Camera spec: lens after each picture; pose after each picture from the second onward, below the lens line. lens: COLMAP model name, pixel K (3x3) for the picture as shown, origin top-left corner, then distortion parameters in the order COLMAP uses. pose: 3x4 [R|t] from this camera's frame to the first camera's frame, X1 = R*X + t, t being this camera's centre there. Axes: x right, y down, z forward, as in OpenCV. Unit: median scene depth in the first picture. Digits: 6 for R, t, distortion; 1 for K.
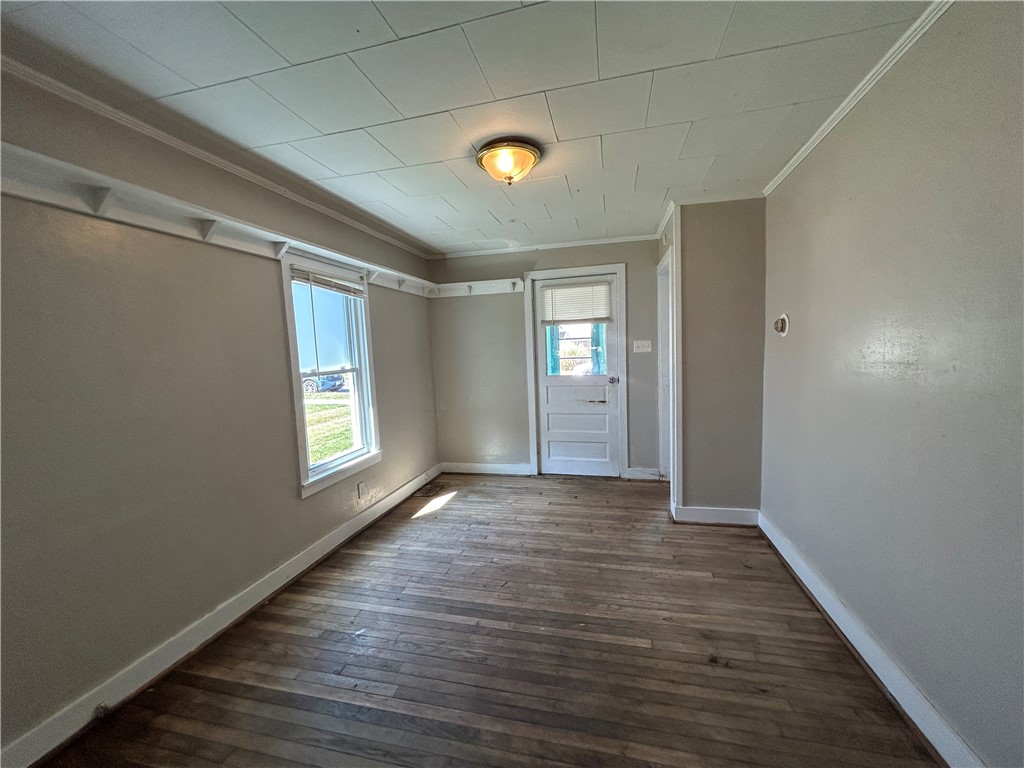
lens RADIAL K [[411.7, 0, 512.0], [0, 411.7, 384.0], [0, 0, 1]] dist [0.000763, 0.000192]
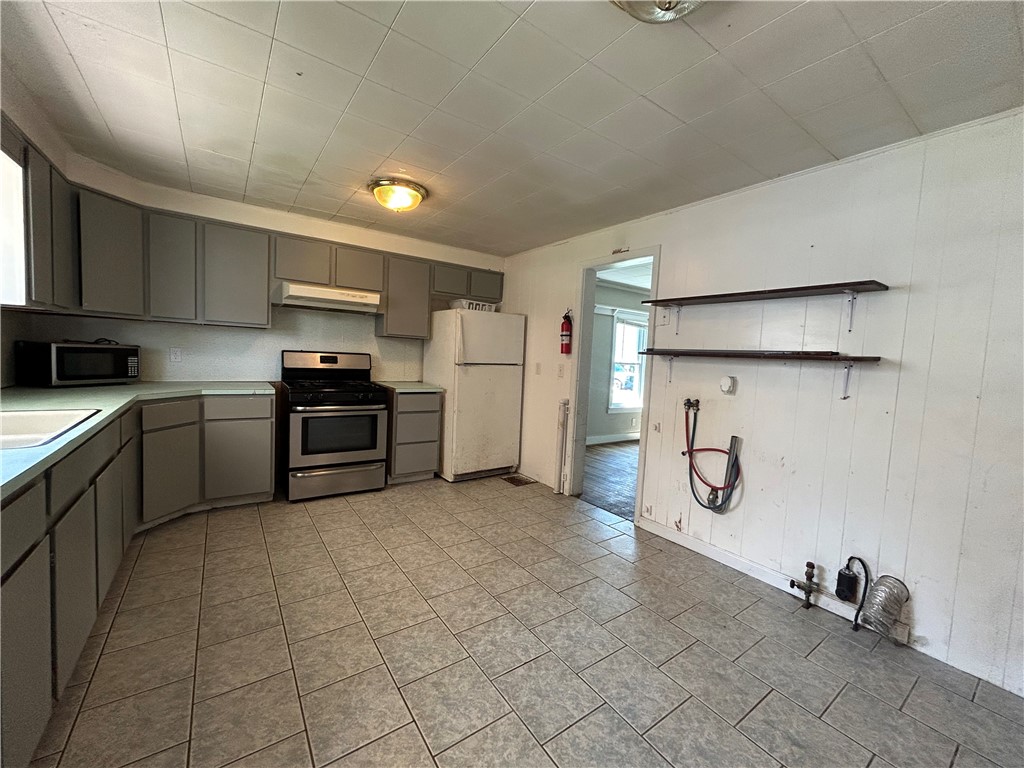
lens RADIAL K [[411.7, 0, 512.0], [0, 411.7, 384.0], [0, 0, 1]] dist [0.000763, 0.000192]
pose [[0.753975, 0.117902, -0.646235, 0.691286], [-0.135057, 0.990567, 0.023149, 0.149469], [0.642869, 0.069825, 0.762787, -1.389025]]
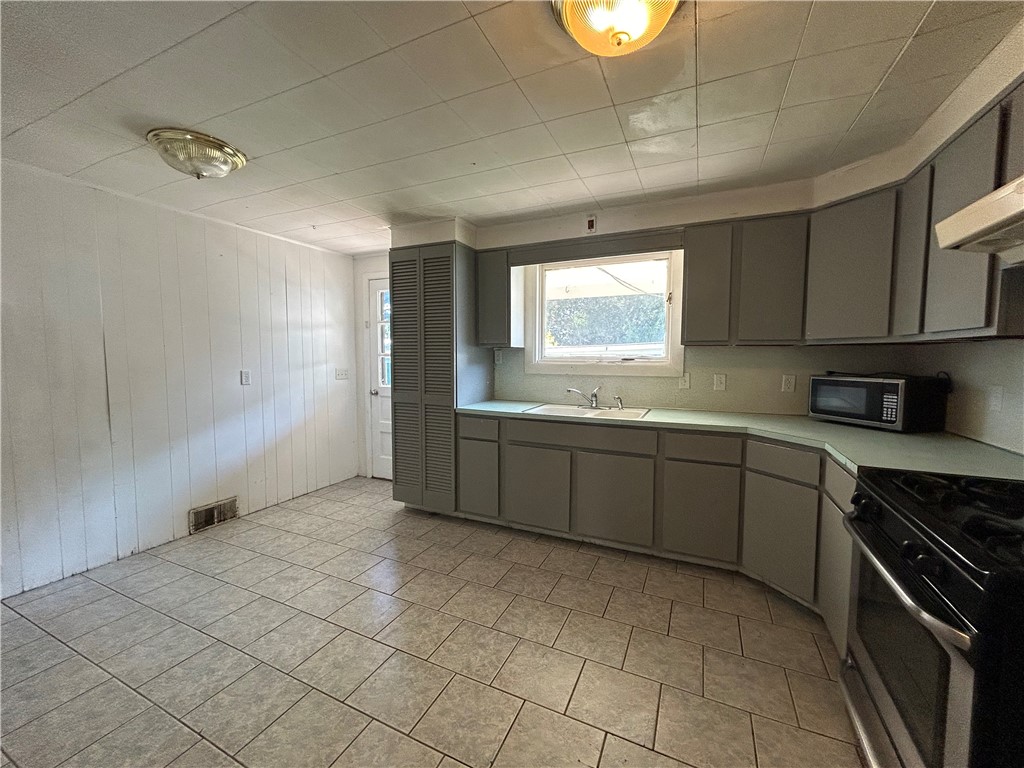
lens RADIAL K [[411.7, 0, 512.0], [0, 411.7, 384.0], [0, 0, 1]] dist [0.000763, 0.000192]
pose [[-0.980096, 0.018458, 0.197663, -0.399261], [0.049111, 0.987264, 0.151320, 0.048530], [-0.192352, 0.158016, -0.968520, -0.100042]]
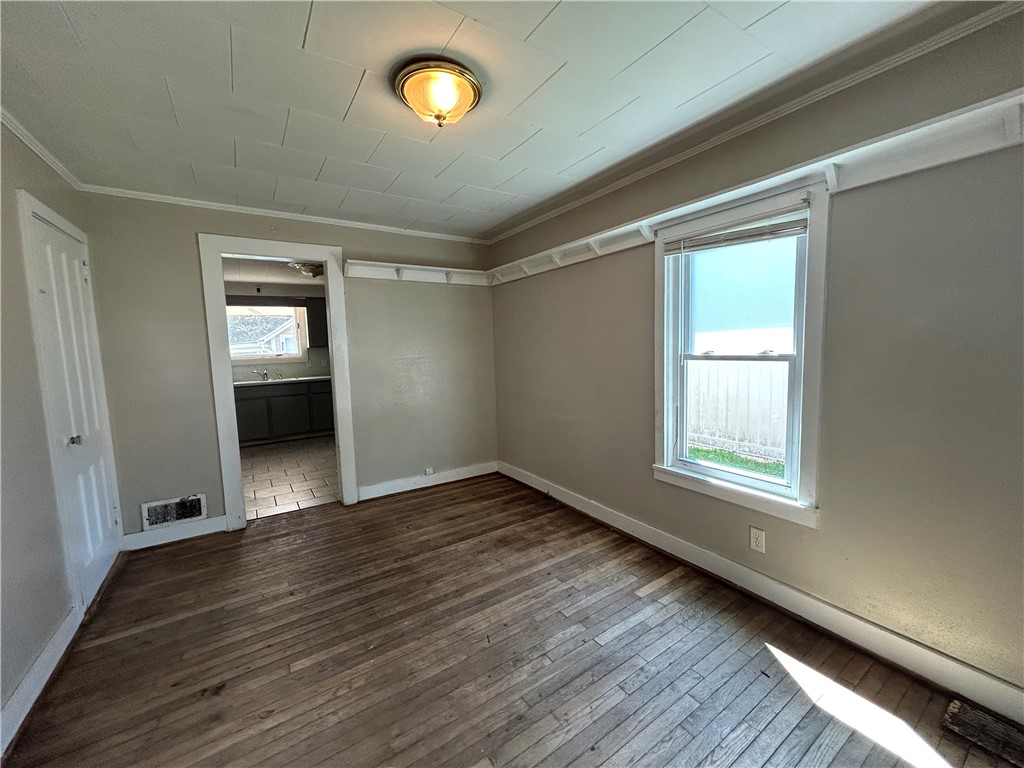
lens RADIAL K [[411.7, 0, 512.0], [0, 411.7, 384.0], [0, 0, 1]] dist [0.000763, 0.000192]
pose [[-0.680542, 0.127316, -0.721563, 0.495553], [-0.011220, 0.982862, 0.184004, -0.150511], [0.732623, 0.133318, -0.667450, 1.607155]]
